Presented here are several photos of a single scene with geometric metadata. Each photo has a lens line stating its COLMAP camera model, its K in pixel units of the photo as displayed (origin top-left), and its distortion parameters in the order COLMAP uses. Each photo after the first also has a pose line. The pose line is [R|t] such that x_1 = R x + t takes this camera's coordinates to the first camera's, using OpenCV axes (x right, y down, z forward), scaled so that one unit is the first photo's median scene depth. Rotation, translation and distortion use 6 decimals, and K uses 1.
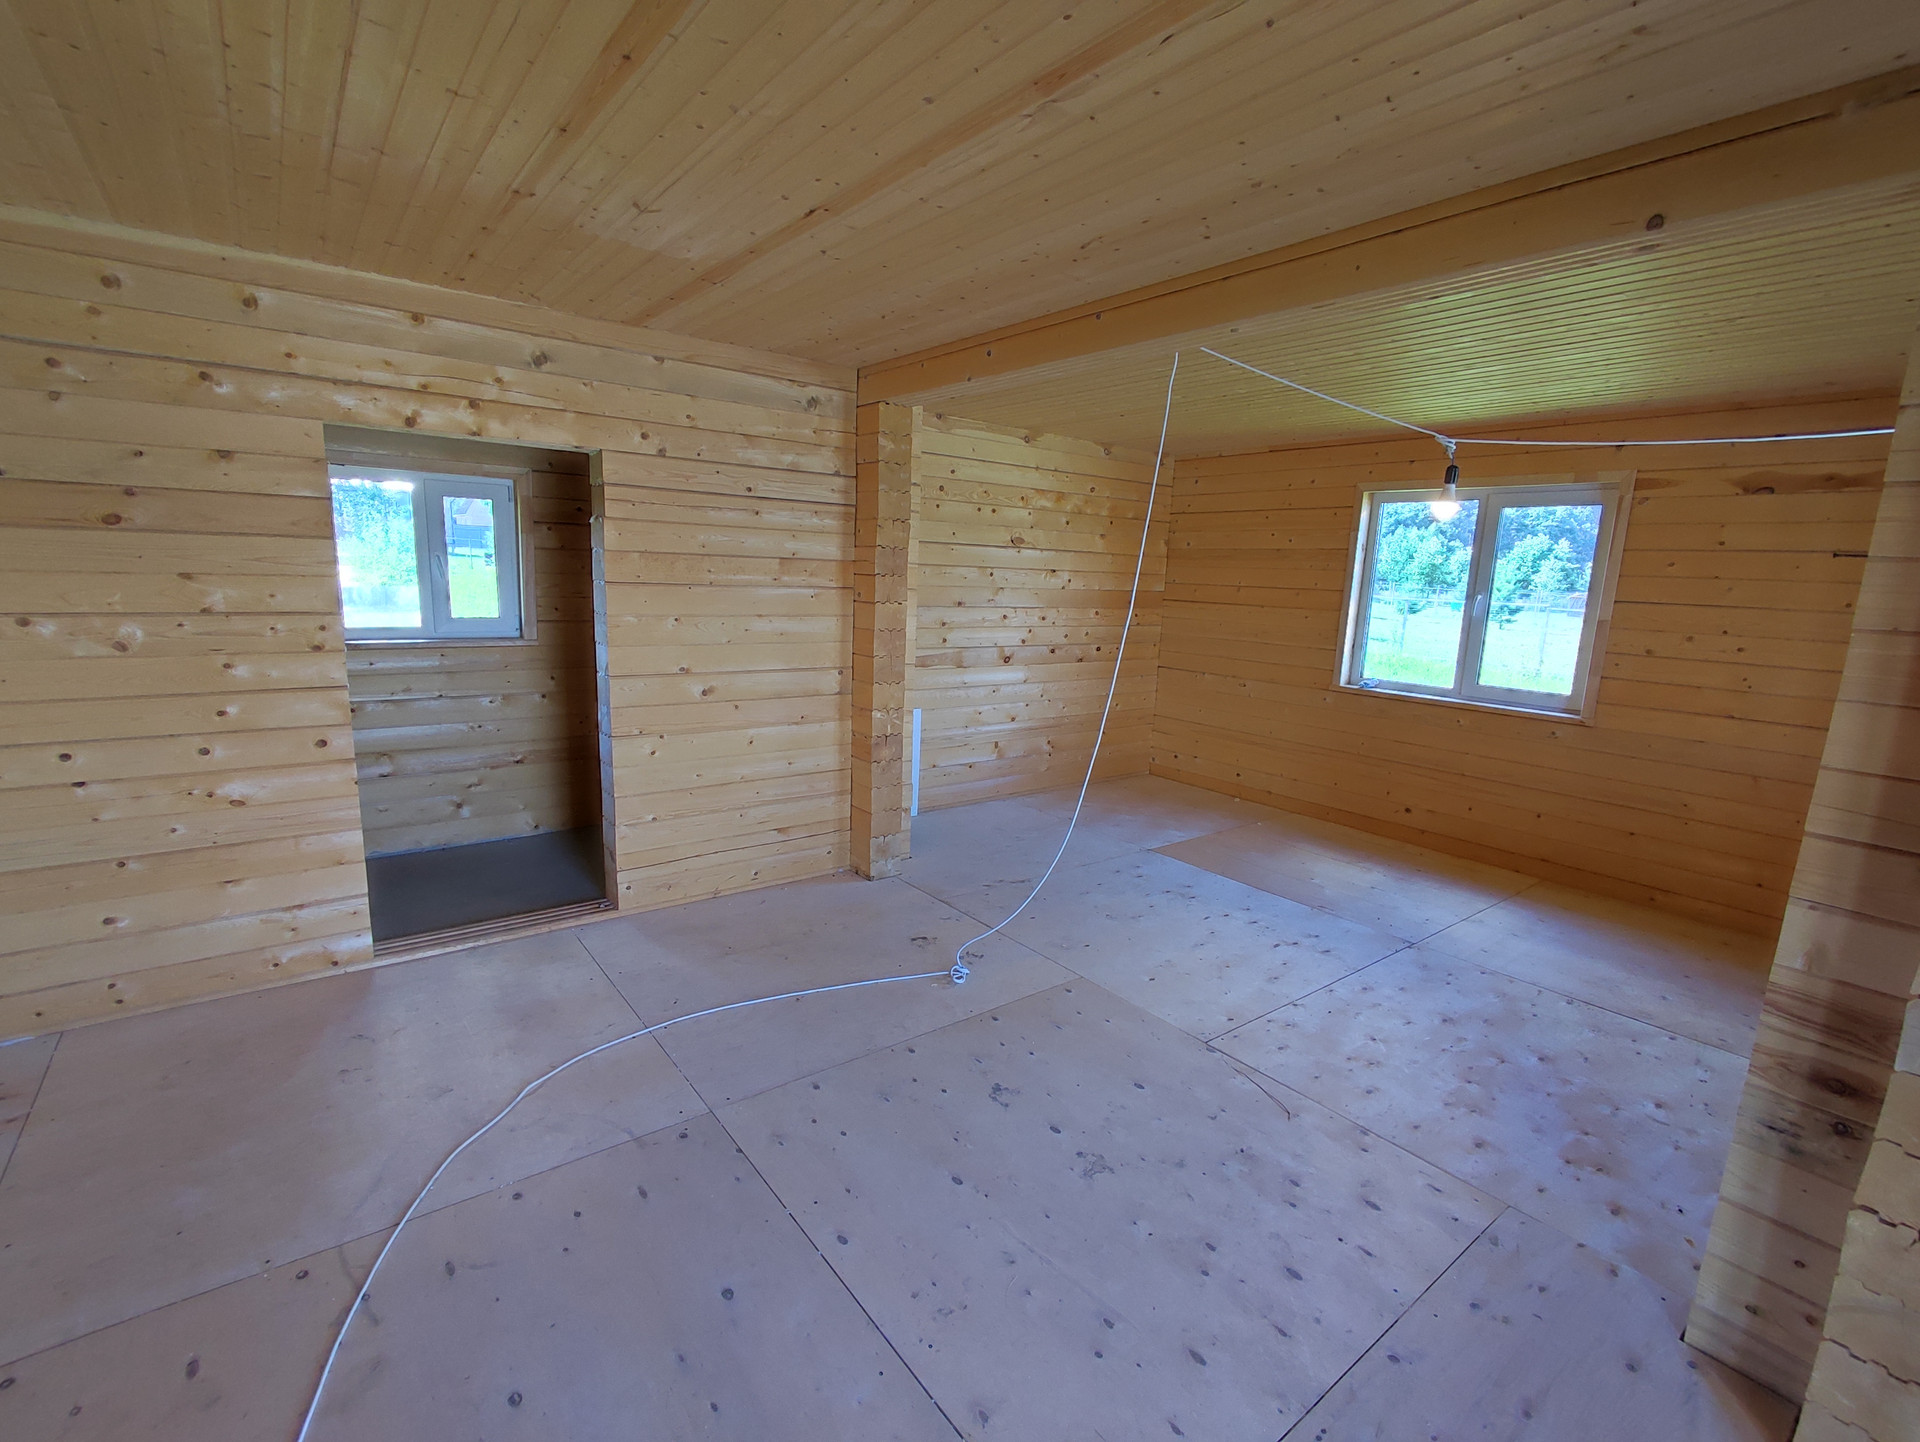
lens RADIAL K [[871.5, 0, 950.8], [0, 871.5, 732.7], [0, 0, 1]] dist [0.001879, -0.004194]
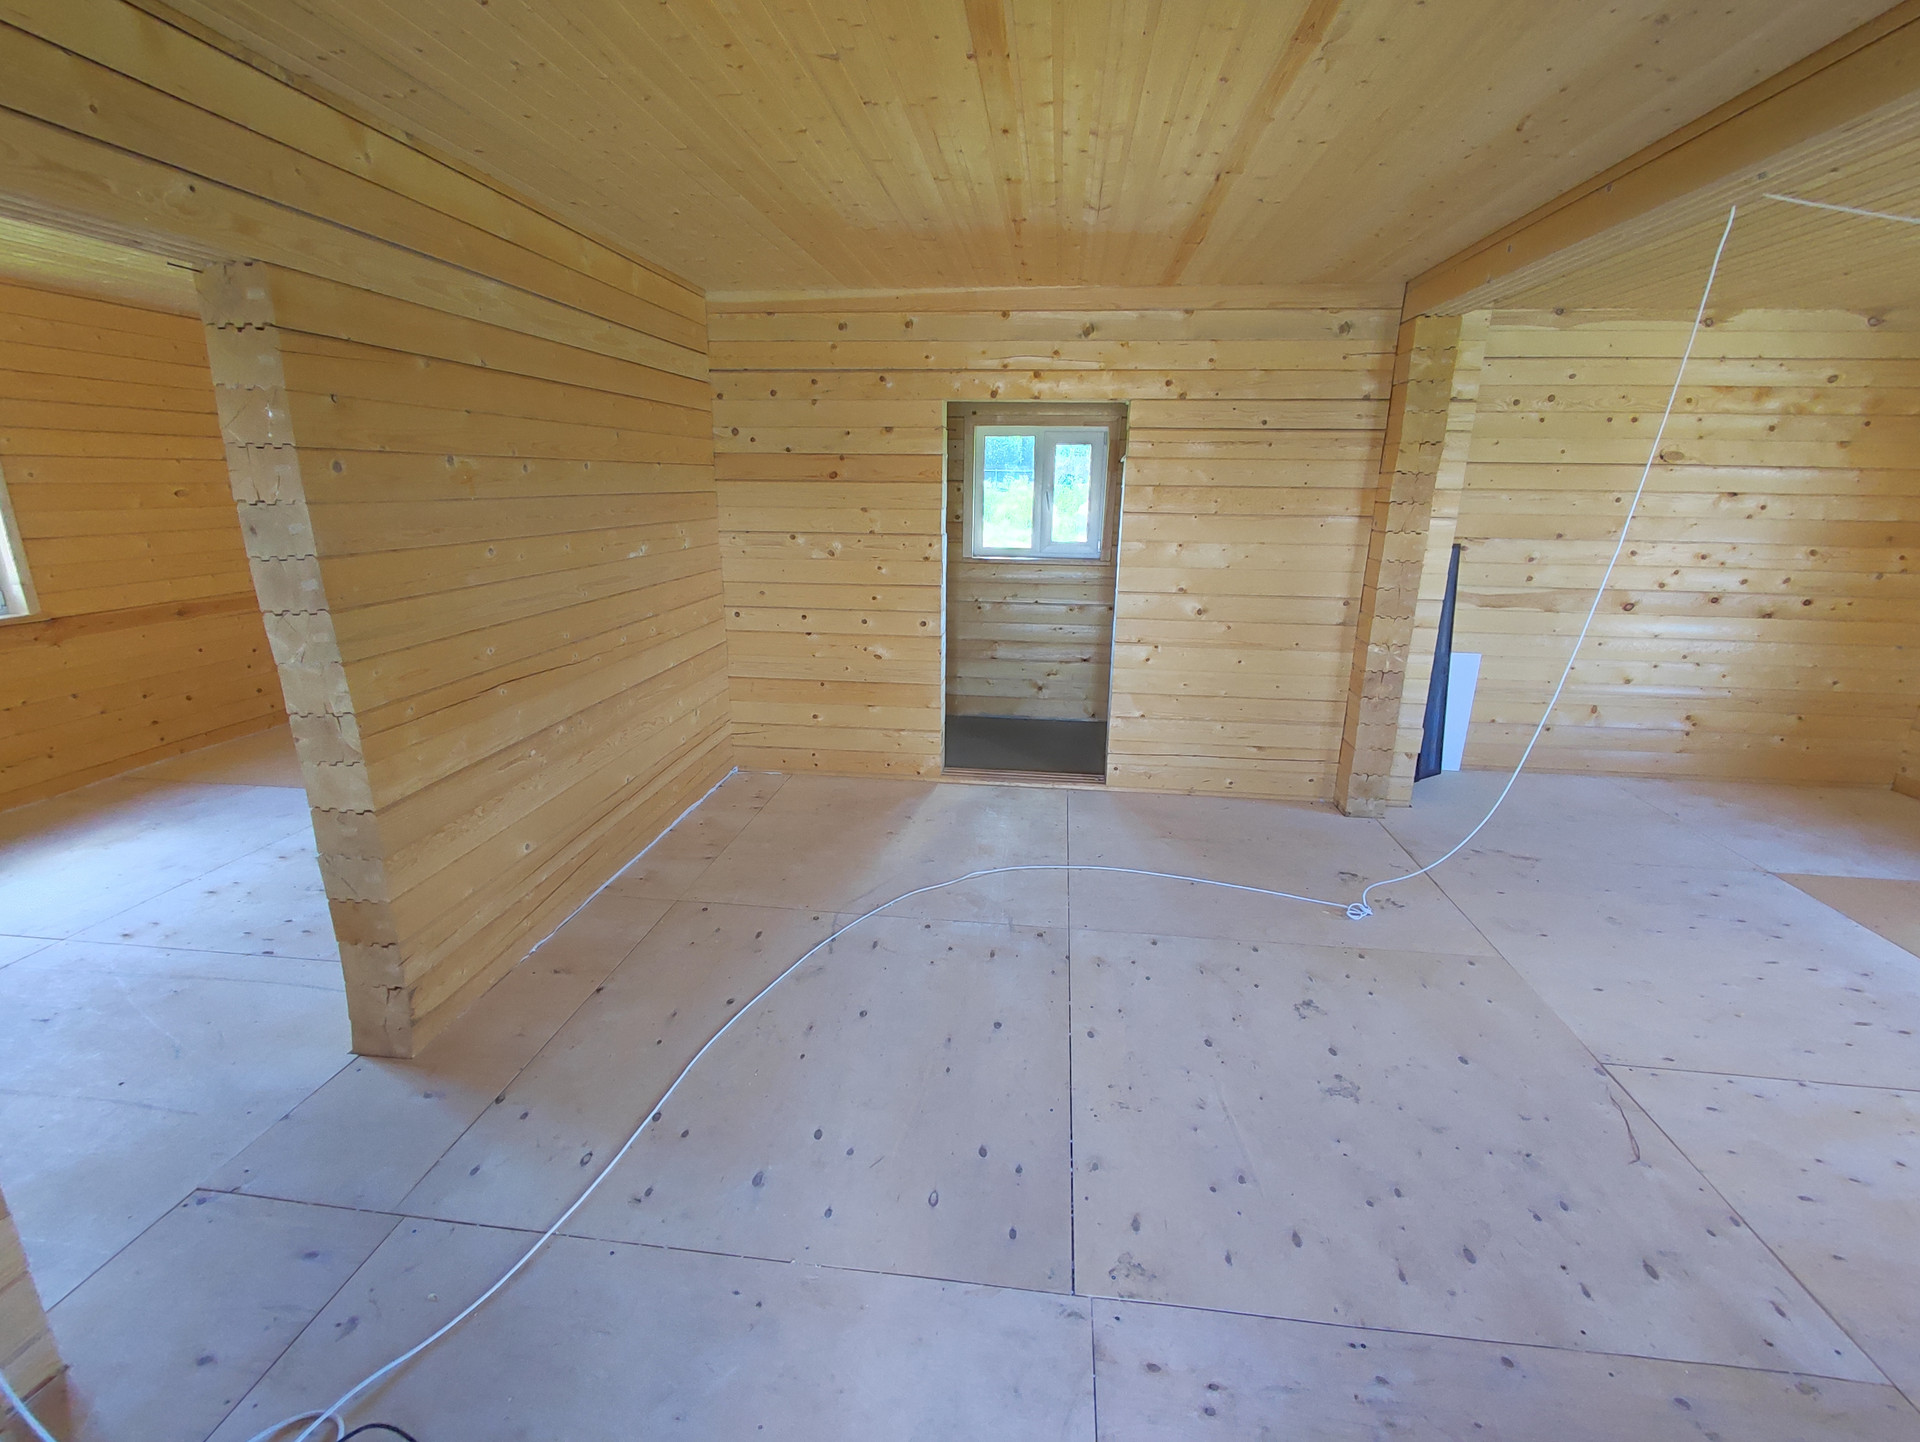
lens RADIAL K [[871.5, 0, 950.8], [0, 871.5, 732.7], [0, 0, 1]] dist [0.001879, -0.004194]
pose [[0.712529, 0.167478, -0.681362, 0.269643], [-0.114351, 0.985830, 0.122734, 0.005986], [0.692262, -0.009537, 0.721583, -0.031363]]
